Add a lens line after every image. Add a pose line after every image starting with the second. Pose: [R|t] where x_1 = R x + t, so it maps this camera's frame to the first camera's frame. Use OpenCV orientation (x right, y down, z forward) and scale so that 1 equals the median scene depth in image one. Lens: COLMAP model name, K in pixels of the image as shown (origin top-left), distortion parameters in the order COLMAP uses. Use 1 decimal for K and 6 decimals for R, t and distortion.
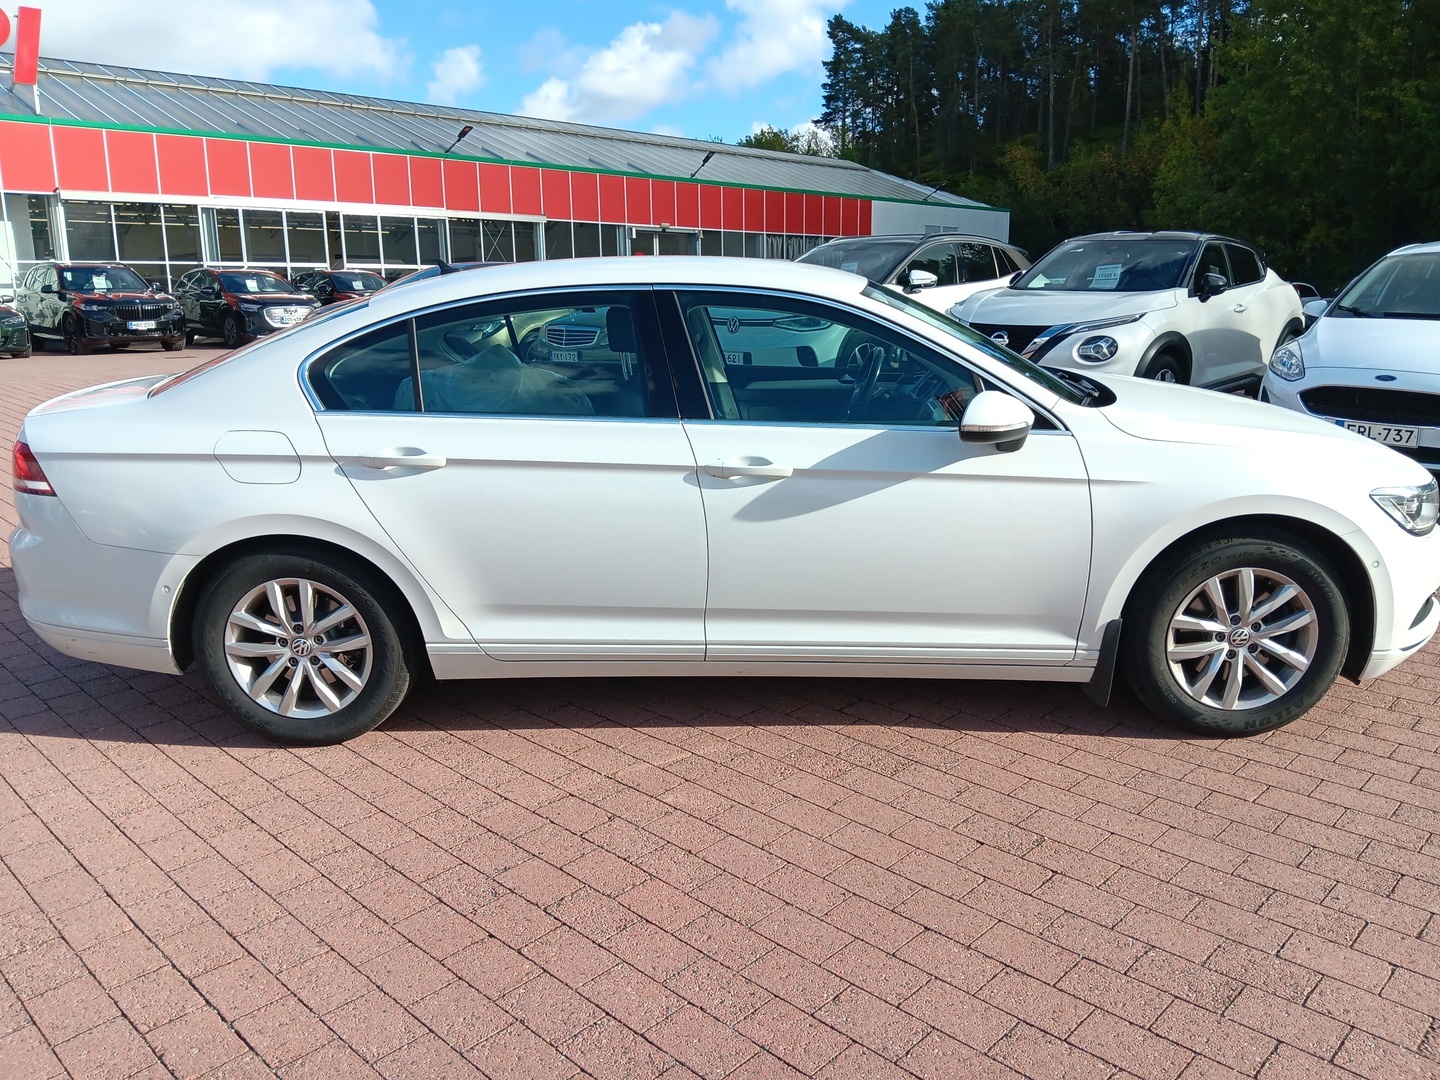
lens RADIAL K [[1160.5, 0, 743.6], [0, 1160.5, 547.5], [0, 0, 1]] dist [0.002222, -0.036352]
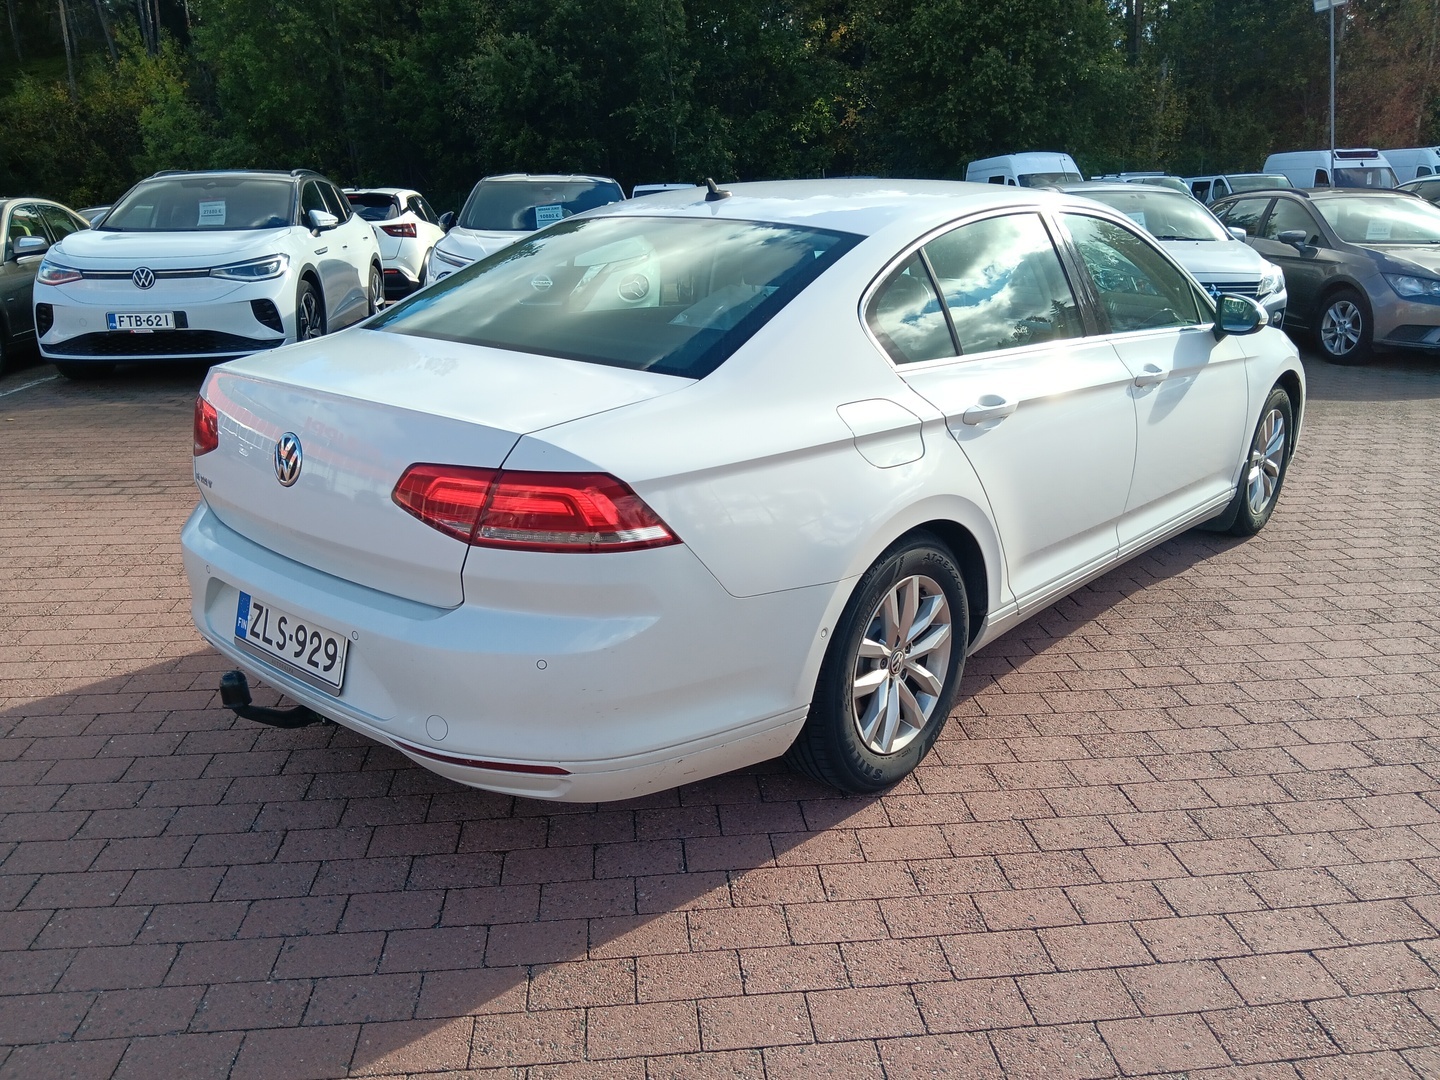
lens RADIAL K [[1146.2, 0, 720.0], [0, 1146.2, 540.0], [0, 0, 1]] dist [0.088874, -0.148680]
pose [[0.641476, -0.213375, 0.736871, -0.155420], [0.189483, 0.974848, 0.117334, -0.017259], [-0.743374, 0.064358, 0.665773, 0.083347]]
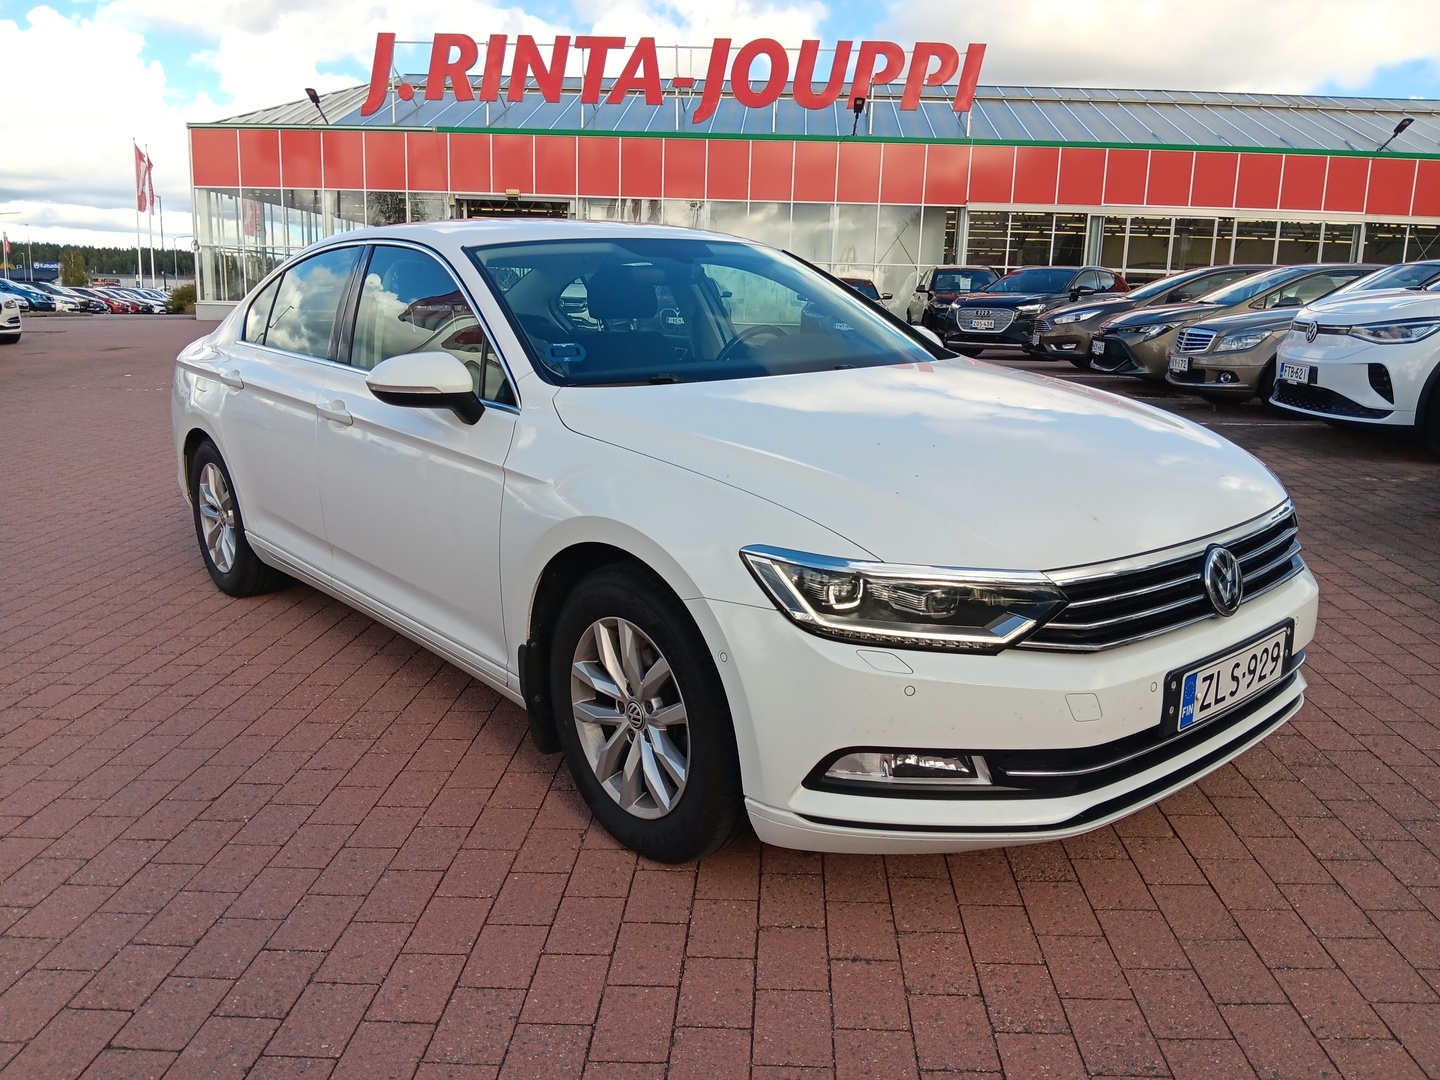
lens RADIAL K [[1146.2, 0, 720.0], [0, 1146.2, 540.0], [0, 0, 1]] dist [0.088874, -0.148680]
pose [[0.652619, 0.181711, -0.735574, 0.146535], [-0.195395, 0.978342, 0.068324, -0.013653], [0.732058, 0.099138, 0.673990, 0.079650]]
